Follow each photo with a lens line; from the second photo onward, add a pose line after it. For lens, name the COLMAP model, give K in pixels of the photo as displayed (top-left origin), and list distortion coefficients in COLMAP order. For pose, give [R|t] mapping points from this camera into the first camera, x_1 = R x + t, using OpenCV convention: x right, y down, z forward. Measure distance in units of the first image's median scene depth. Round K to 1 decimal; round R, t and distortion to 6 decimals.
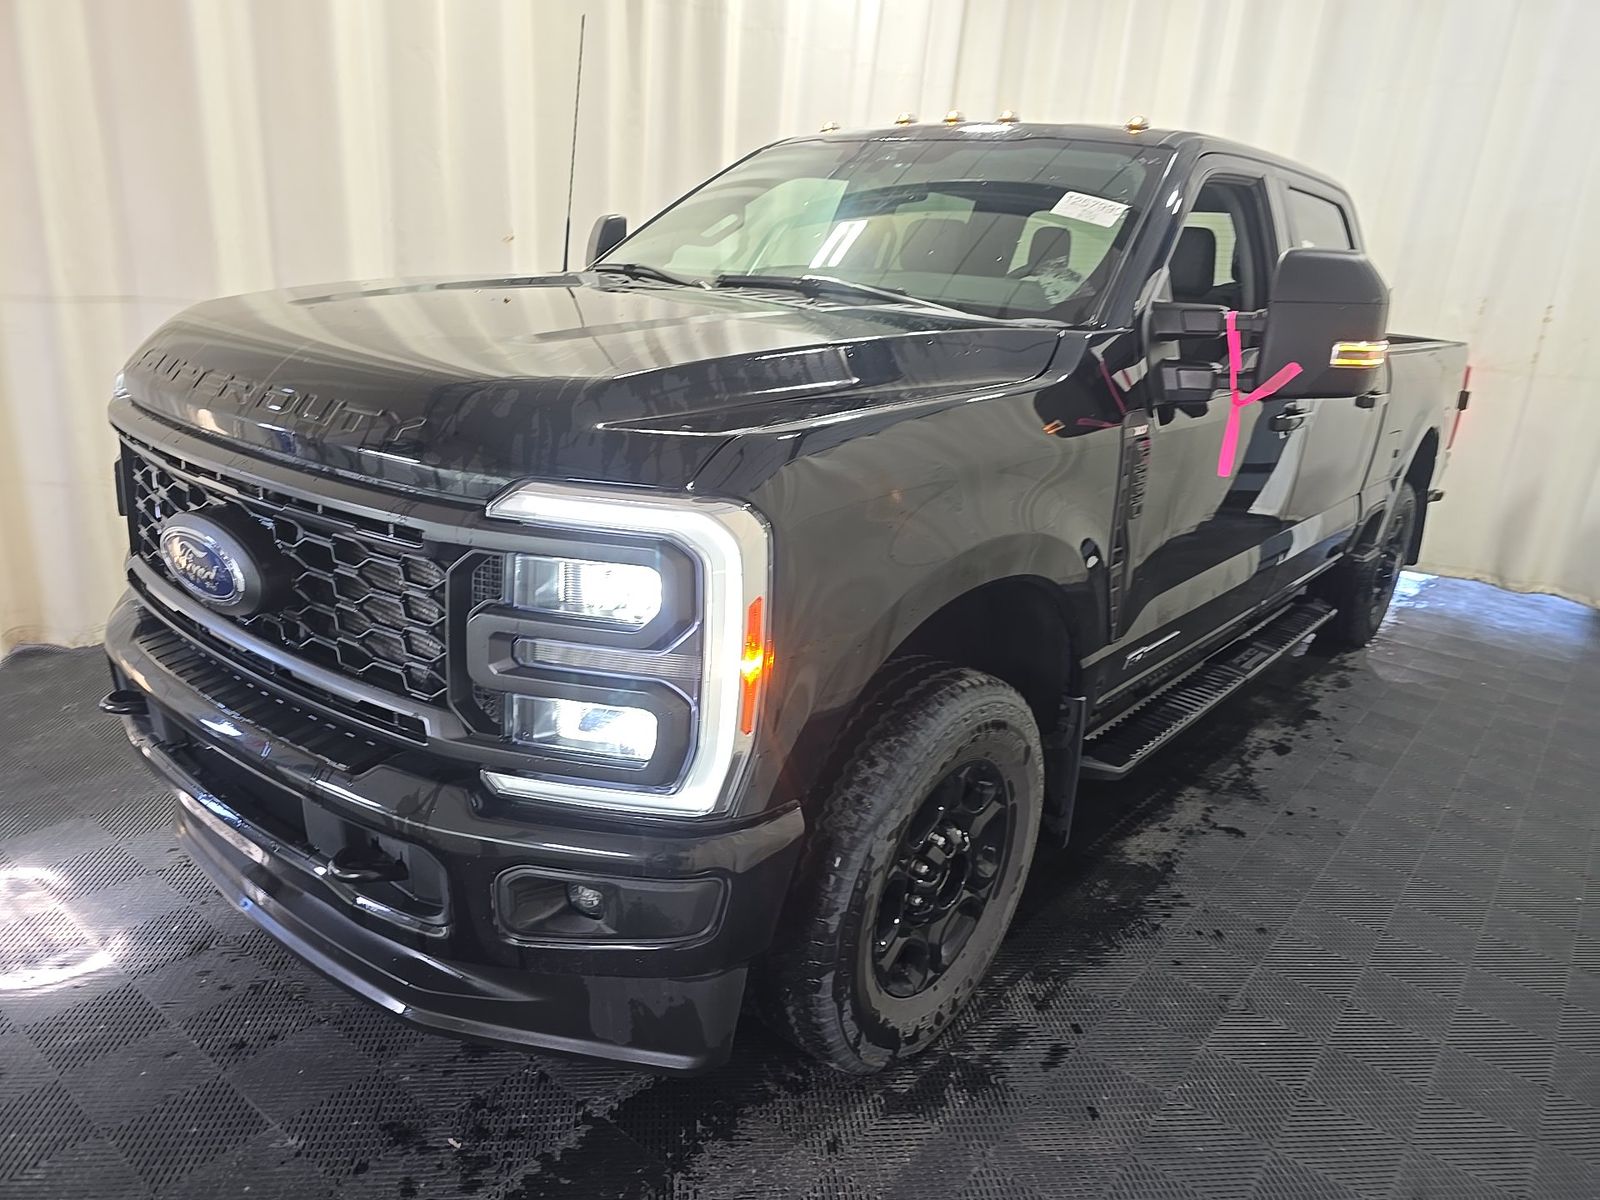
lens RADIAL K [[1125.1, 0, 831.4], [0, 1125.1, 603.1], [0, 0, 1]] dist [-0.001706, -0.002460]
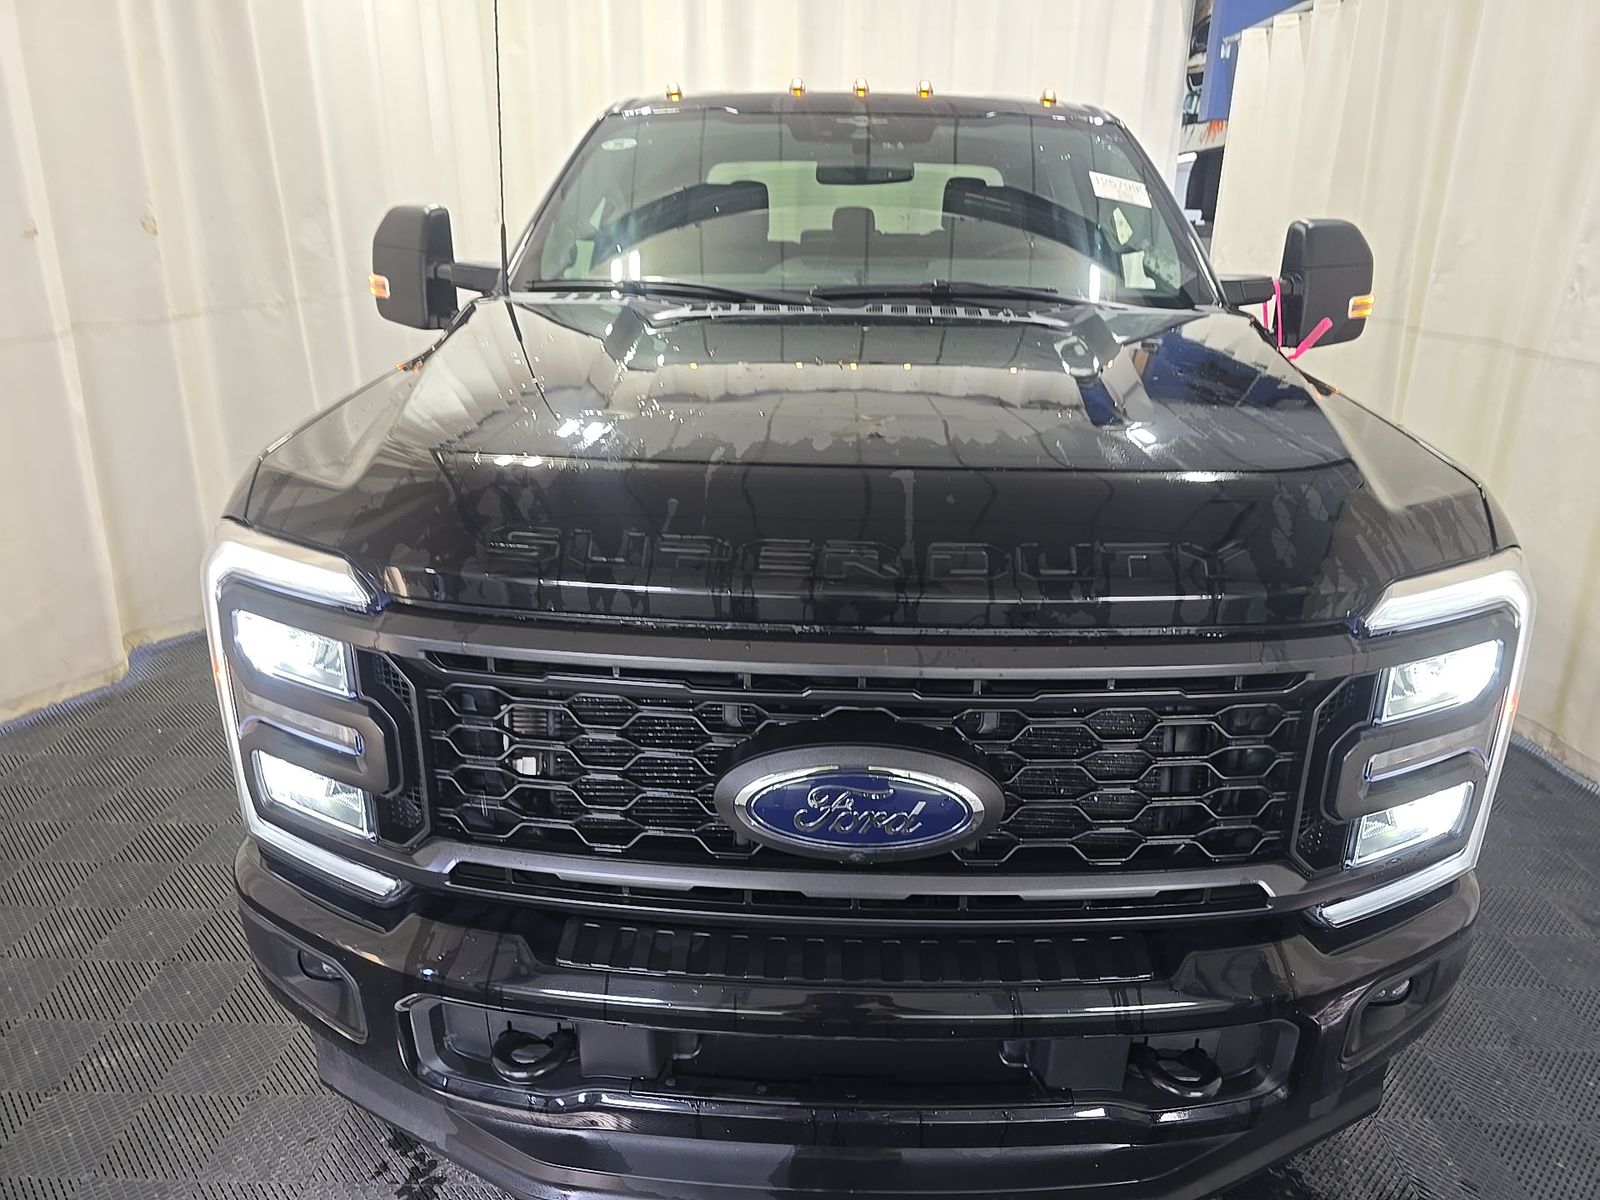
lens RADIAL K [[1125.1, 0, 831.4], [0, 1125.1, 603.1], [0, 0, 1]] dist [-0.001706, -0.002460]
pose [[0.823667, -0.239877, 0.513840, -0.698659], [0.193870, 0.970643, 0.142360, -0.200288], [-0.532904, -0.017640, 0.845992, 0.297422]]
